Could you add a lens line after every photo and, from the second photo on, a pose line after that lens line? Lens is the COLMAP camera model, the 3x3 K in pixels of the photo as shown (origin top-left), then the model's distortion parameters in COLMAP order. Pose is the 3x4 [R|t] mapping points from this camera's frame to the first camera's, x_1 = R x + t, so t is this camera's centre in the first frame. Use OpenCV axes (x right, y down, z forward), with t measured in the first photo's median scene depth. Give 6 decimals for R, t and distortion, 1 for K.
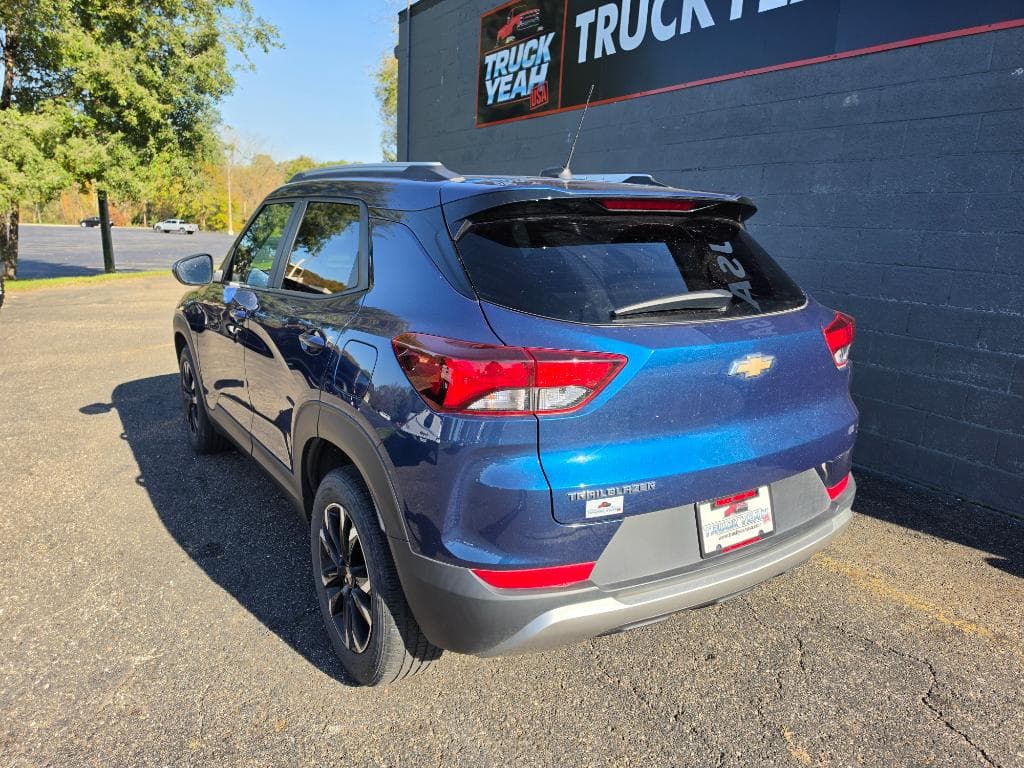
lens RADIAL K [[703.2, 0, 512.0], [0, 703.2, 384.0], [0, 0, 1]] dist [0.066052, -0.083671]
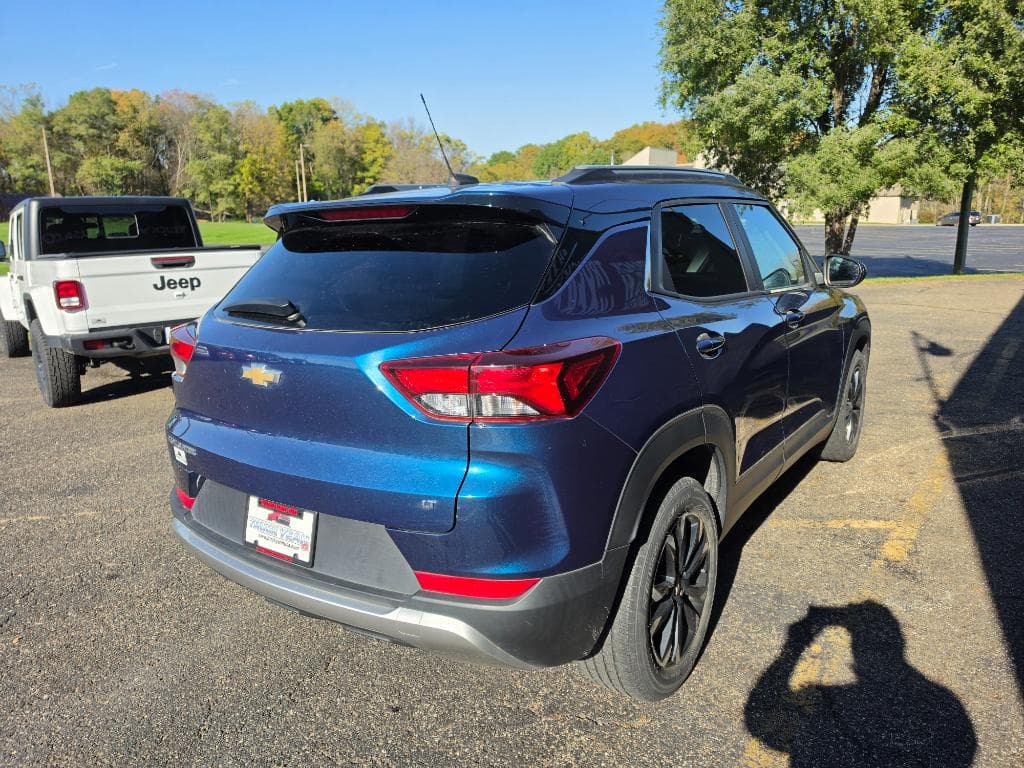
lens RADIAL K [[724.8, 0, 512.0], [0, 724.8, 384.0], [0, 0, 1]] dist [0.000222, -0.021386]
pose [[0.373549, 0.161483, -0.913447, 0.335193], [-0.163921, 0.980725, 0.106342, -0.043109], [0.913012, 0.110009, 0.392819, 0.218847]]
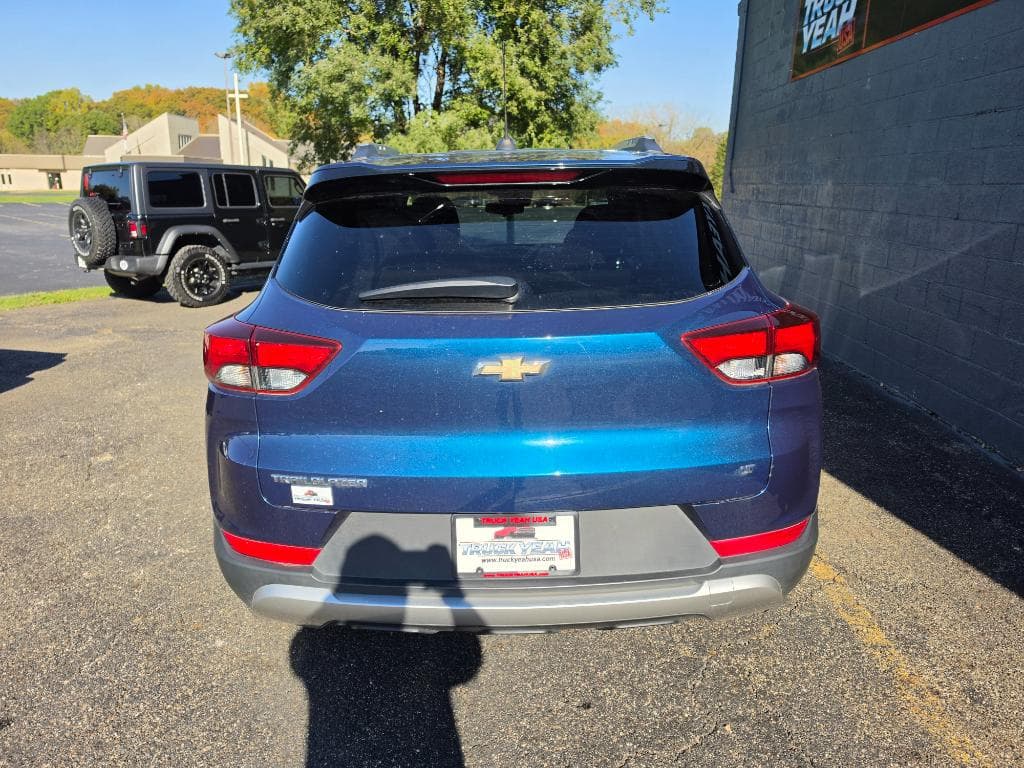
lens RADIAL K [[716.6, 0, 512.0], [0, 716.6, 384.0], [0, 0, 1]] dist [0.003396, -0.003134]
pose [[0.843852, 0.106555, -0.525890, 0.187071], [-0.087770, 0.994294, 0.060626, -0.013703], [0.529349, -0.005002, 0.848389, 0.065757]]
